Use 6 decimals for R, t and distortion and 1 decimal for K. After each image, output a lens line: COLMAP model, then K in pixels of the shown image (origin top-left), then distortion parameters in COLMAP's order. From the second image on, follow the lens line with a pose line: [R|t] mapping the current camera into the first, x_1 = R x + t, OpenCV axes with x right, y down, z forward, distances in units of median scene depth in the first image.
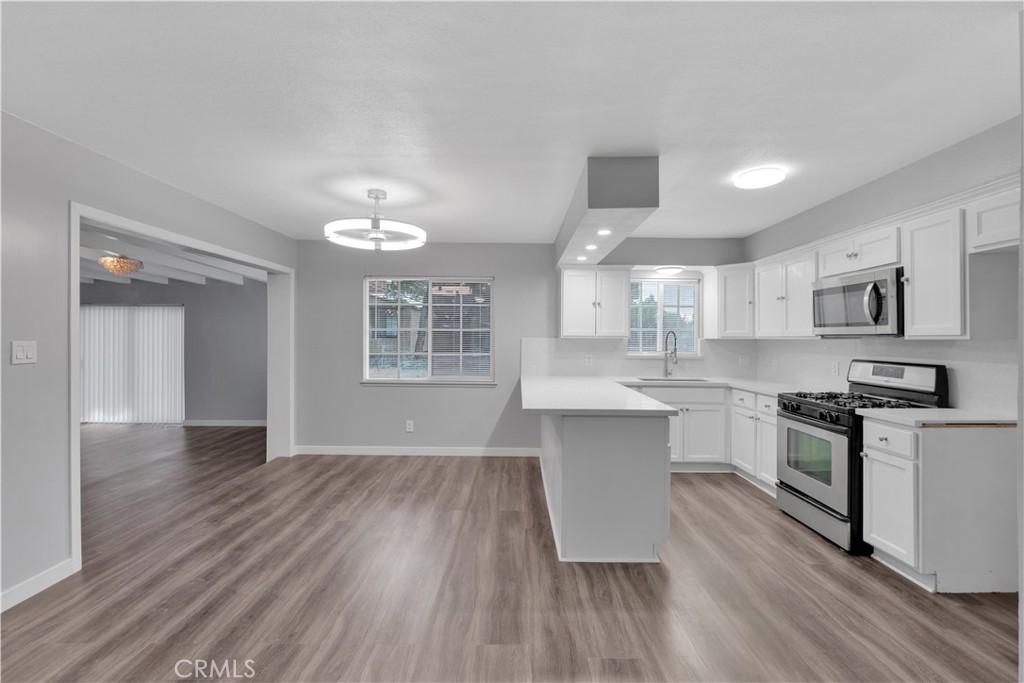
lens RADIAL K [[450.0, 0, 517.8], [0, 450.0, 339.1], [0, 0, 1]] dist [-0.005247, -0.000309]
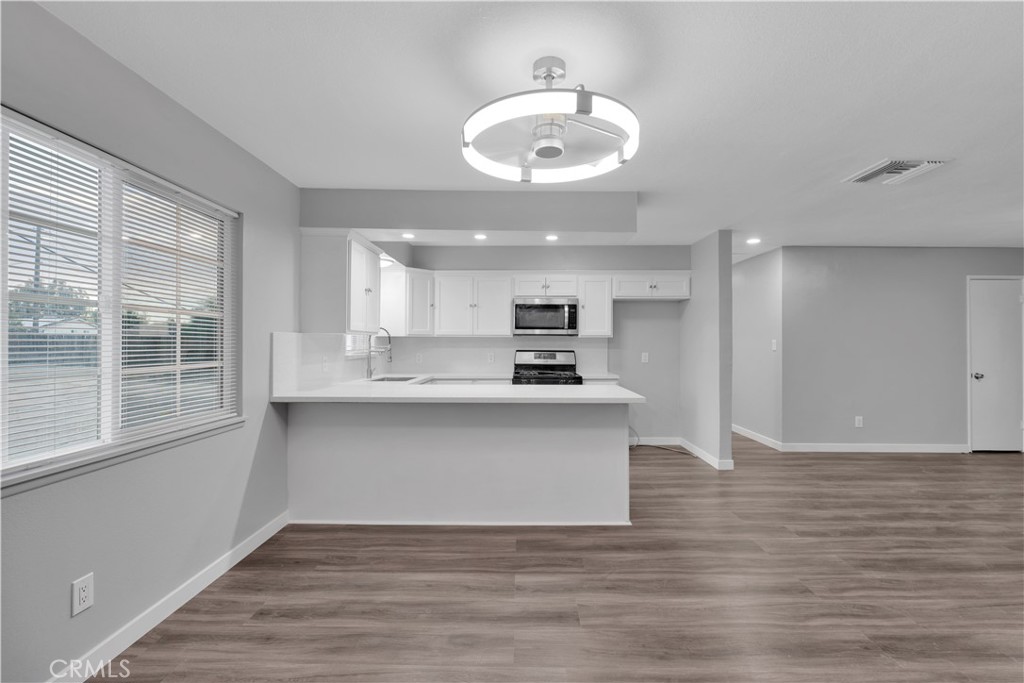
lens RADIAL K [[447.7, 0, 521.5], [0, 447.7, 339.4], [0, 0, 1]] dist [-0.003015, 0.000045]
pose [[0.004260, 0.002660, 0.999987, -0.858952], [-0.001951, 0.999995, -0.002652, 0.011995], [-0.999989, -0.001939, 0.004265, 1.023445]]
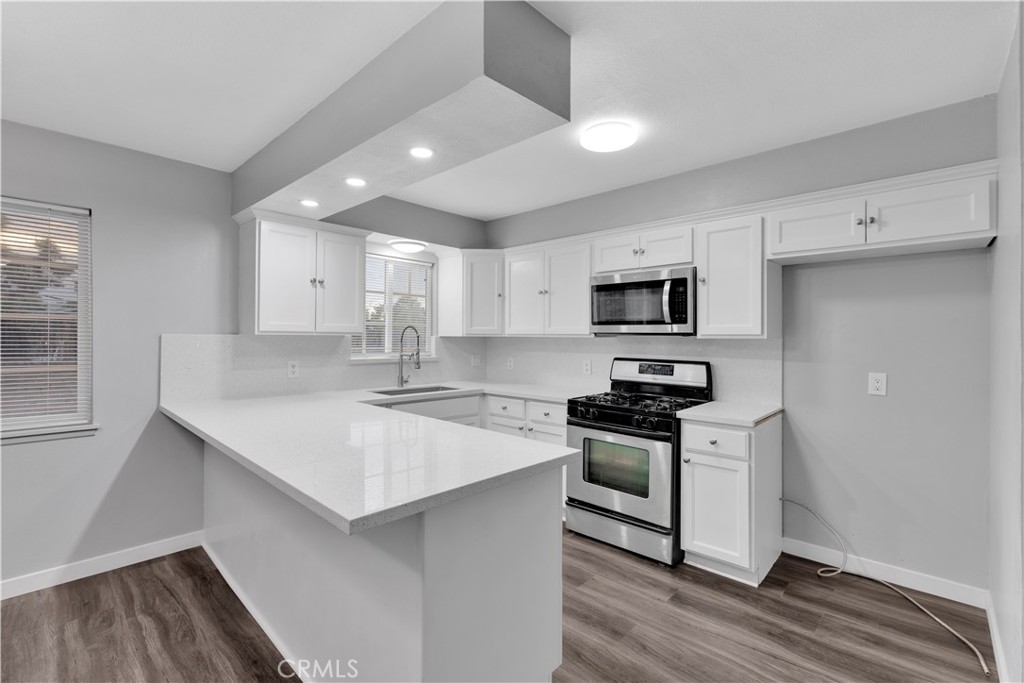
lens RADIAL K [[450.4, 0, 520.3], [0, 450.4, 336.5], [0, 0, 1]] dist [-0.005052, -0.000093]
pose [[0.682206, 0.000582, 0.731160, -0.135494], [-0.003096, 0.999993, 0.002092, -0.003712], [-0.731153, -0.003691, 0.682203, 0.493751]]
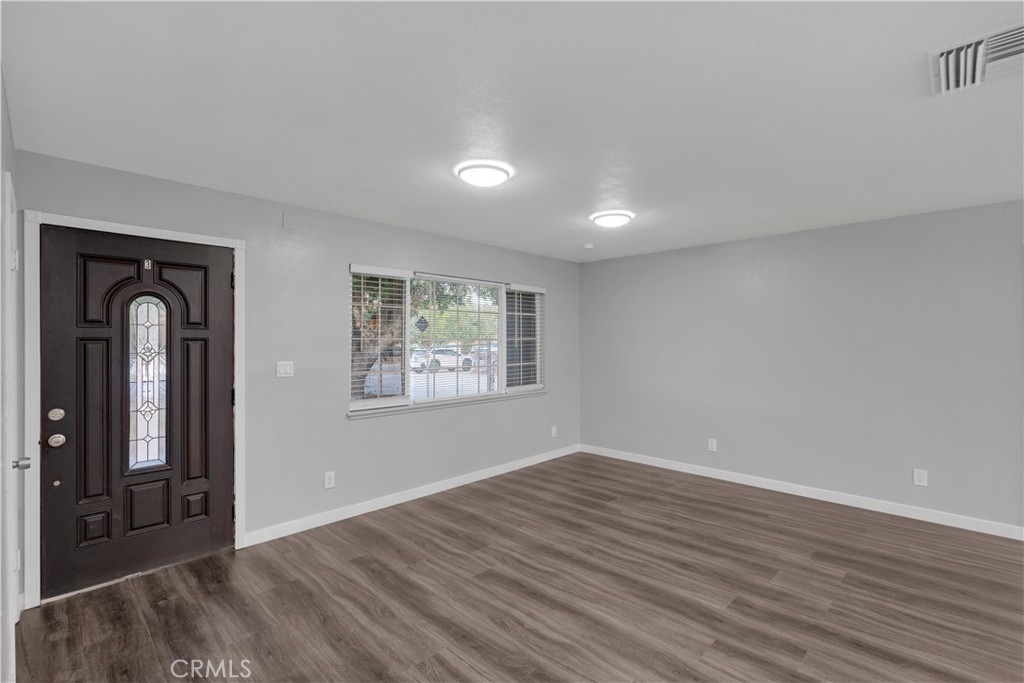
lens RADIAL K [[457.7, 0, 521.6], [0, 457.7, 342.0], [0, 0, 1]] dist [-0.004951, -0.000449]
pose [[-0.698088, -0.003374, -0.716004, 0.676097], [-0.002809, 0.999994, -0.001973, -0.019734], [0.716007, 0.000634, -0.698093, 0.277358]]
